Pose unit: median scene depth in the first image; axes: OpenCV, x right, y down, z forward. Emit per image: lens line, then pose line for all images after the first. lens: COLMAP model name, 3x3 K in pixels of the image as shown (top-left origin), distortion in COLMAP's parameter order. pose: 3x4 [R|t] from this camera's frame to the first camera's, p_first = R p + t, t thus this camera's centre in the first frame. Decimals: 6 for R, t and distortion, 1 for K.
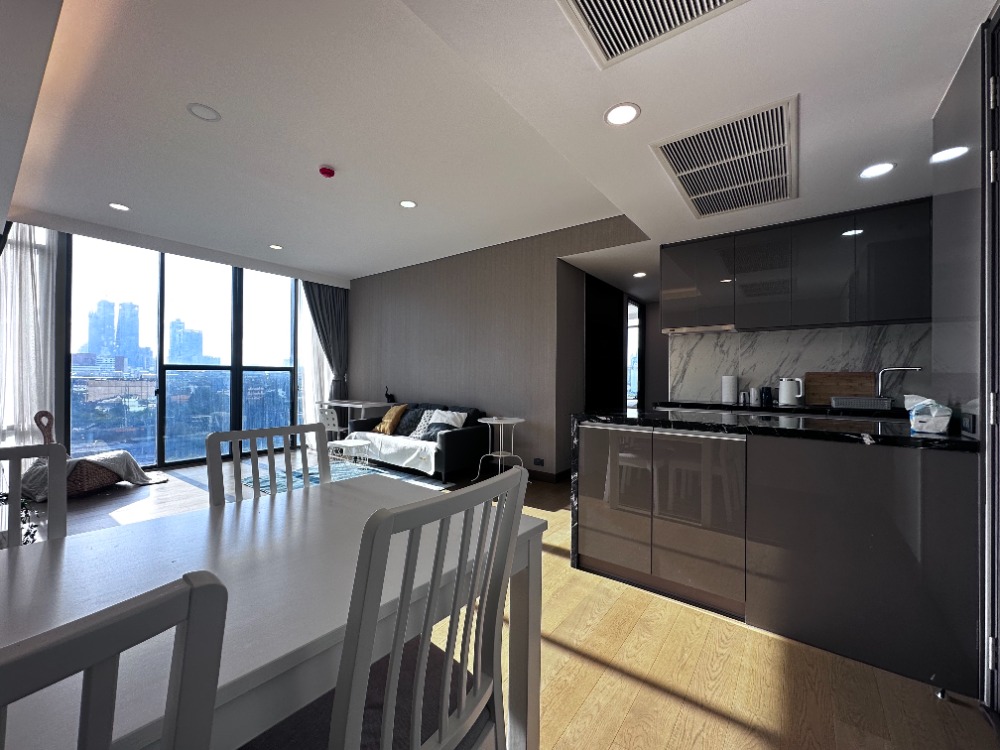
lens RADIAL K [[398.6, 0, 499.6], [0, 398.6, 373.0], [0, 0, 1]] dist [-0.001147, 0.000325]
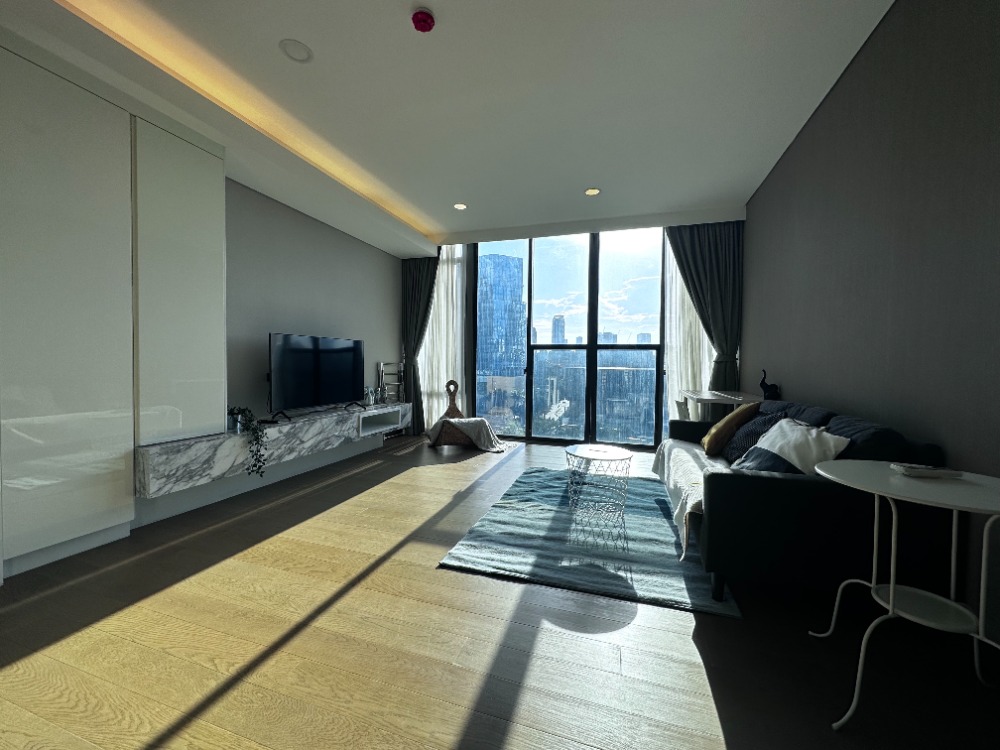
lens RADIAL K [[398.6, 0, 498.5], [0, 398.6, 374.9], [0, 0, 1]] dist [-0.001890, 0.000433]
pose [[0.324545, 0.022401, -0.945605, 0.147416], [-0.002983, 0.999739, 0.022659, 0.036466], [0.945866, -0.004533, 0.324527, 0.567770]]
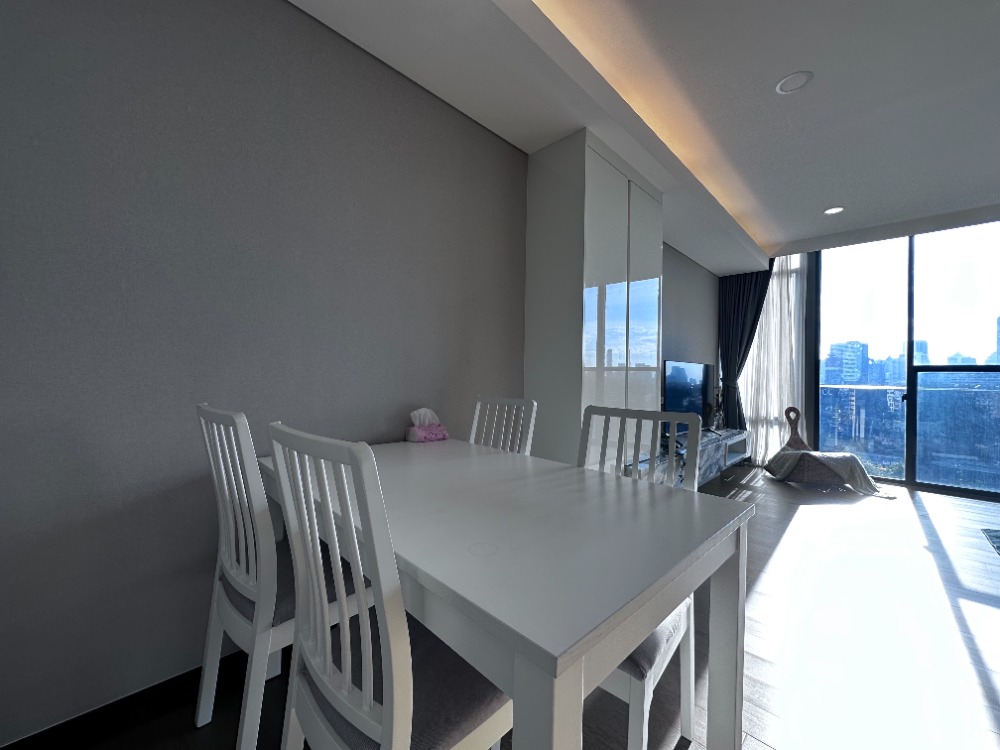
lens RADIAL K [[398.6, 0, 498.5], [0, 398.6, 374.9], [0, 0, 1]] dist [-0.001890, 0.000433]
pose [[-0.128169, -0.015037, -0.991638, 0.121755], [-0.011110, 0.999844, -0.013725, 0.020713], [0.991690, 0.009258, -0.128316, 0.223229]]
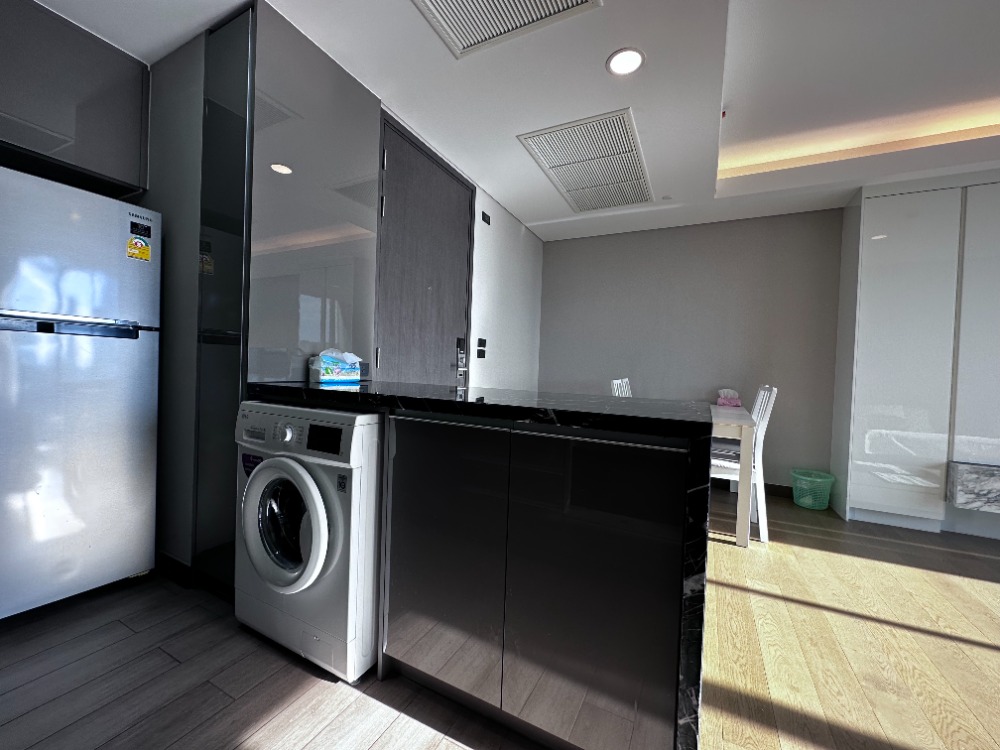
lens RADIAL K [[398.6, 0, 498.5], [0, 398.6, 374.9], [0, 0, 1]] dist [-0.001890, 0.000433]
pose [[-0.984116, -0.041409, -0.172630, 0.293667], [-0.043325, 0.999034, 0.007341, 0.035215], [0.172159, 0.014703, -0.984959, 0.755018]]
